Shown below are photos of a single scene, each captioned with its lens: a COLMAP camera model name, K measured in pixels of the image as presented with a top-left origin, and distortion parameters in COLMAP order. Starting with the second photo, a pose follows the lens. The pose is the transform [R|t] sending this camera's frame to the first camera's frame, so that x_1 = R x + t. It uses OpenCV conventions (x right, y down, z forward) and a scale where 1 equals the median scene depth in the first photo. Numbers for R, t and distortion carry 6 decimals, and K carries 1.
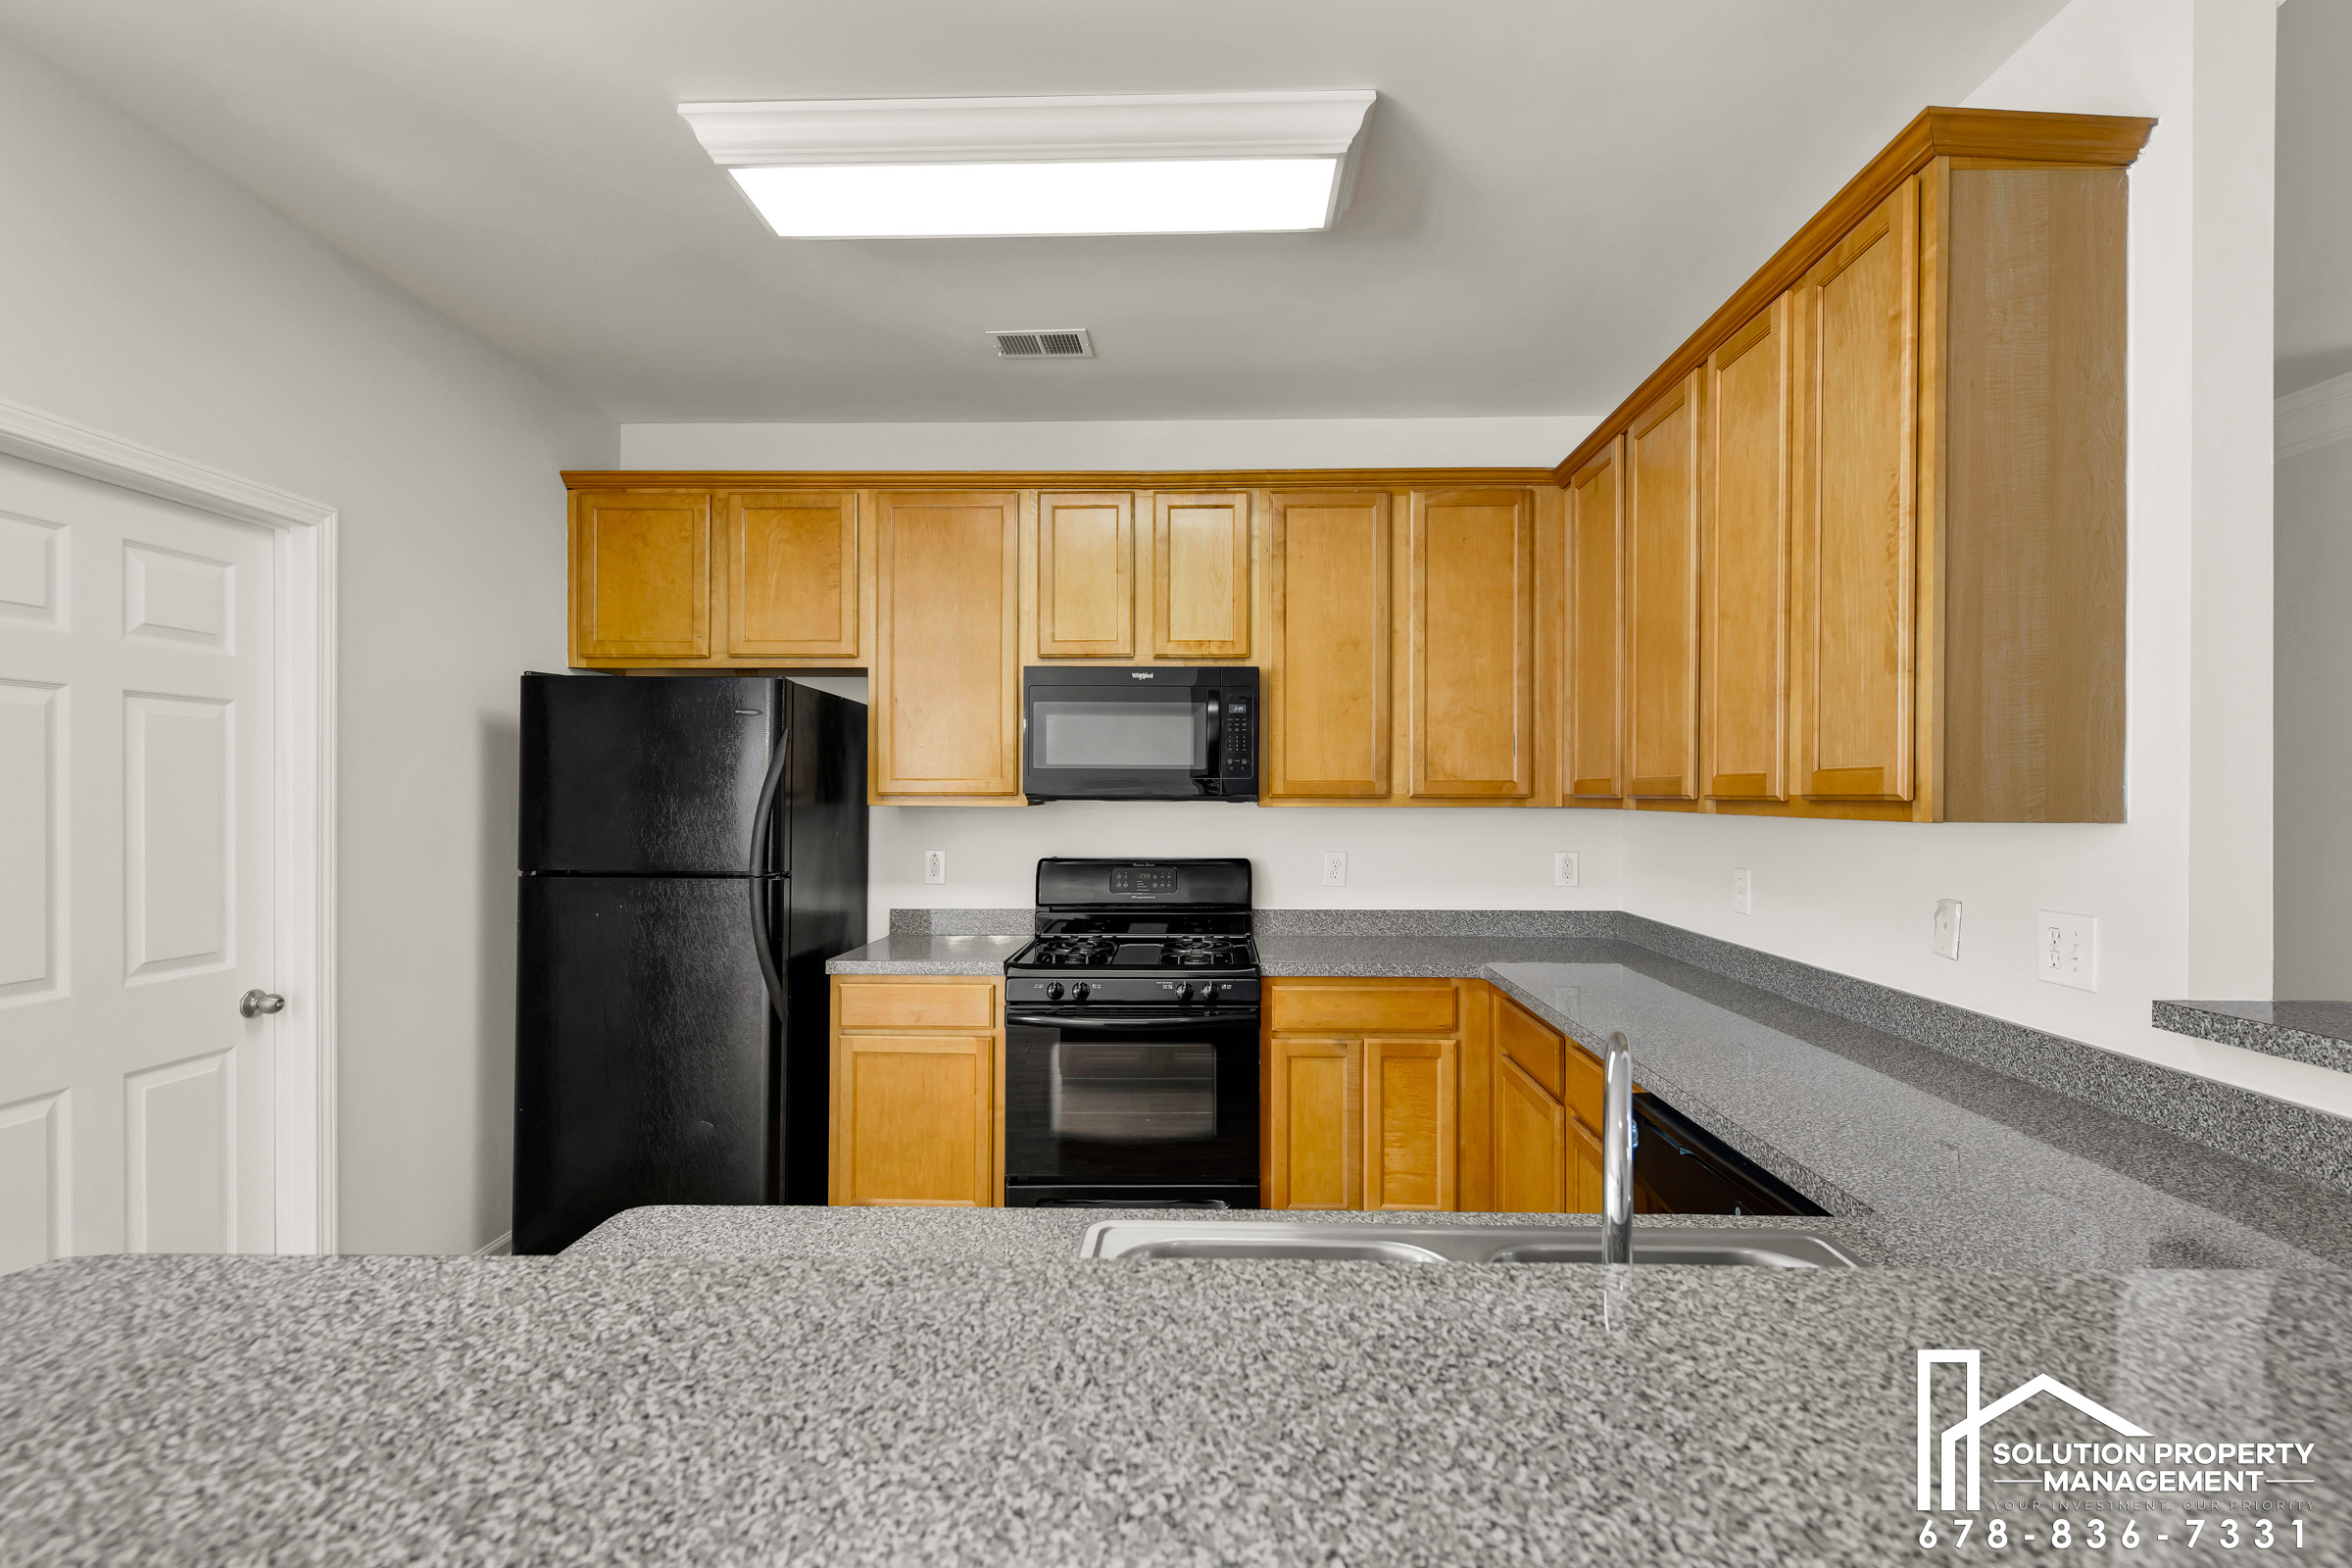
lens RADIAL K [[1058.2, 0, 1171.5], [0, 1058.2, 781.2], [0, 0, 1]] dist [-0.012740, -0.000118]
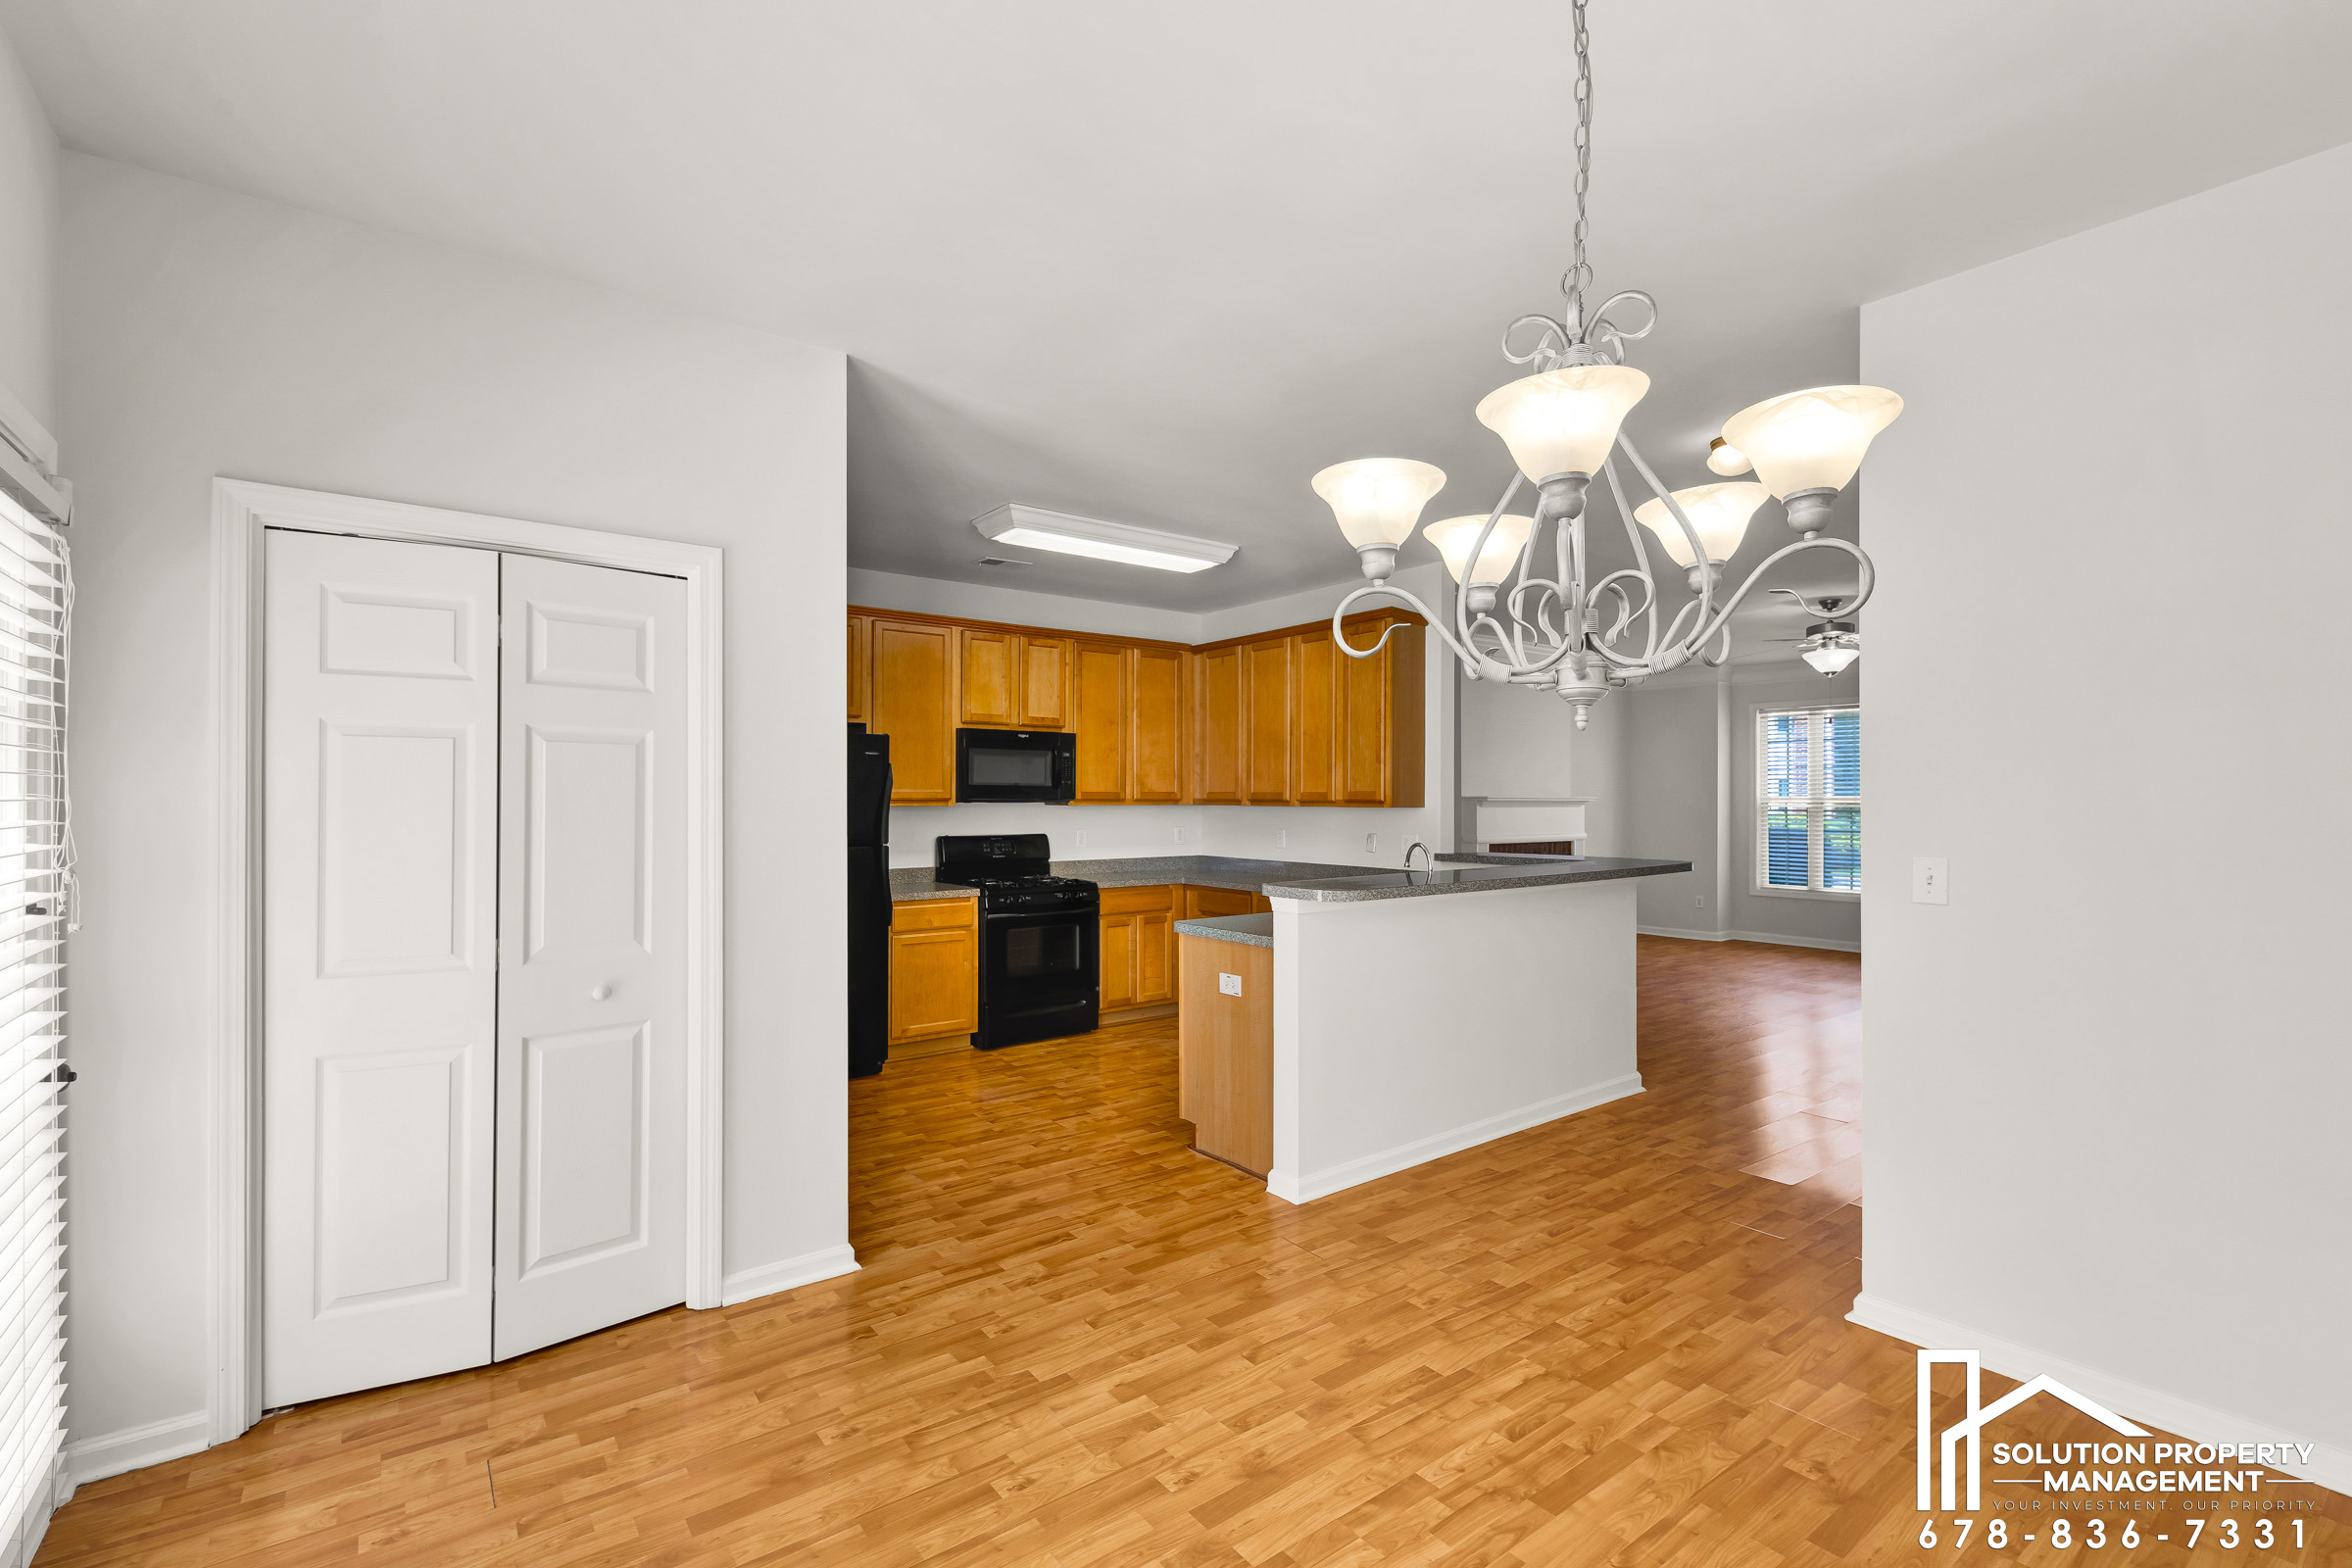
lens RADIAL K [[1058.2, 0, 1177.3], [0, 1058.2, 783.3], [0, 0, 1]] dist [-0.012740, -0.000118]
pose [[0.781226, 0.007542, 0.624202, -0.967666], [-0.007286, 0.999969, -0.002964, -0.012076], [-0.624205, -0.002232, 0.781257, -0.625318]]
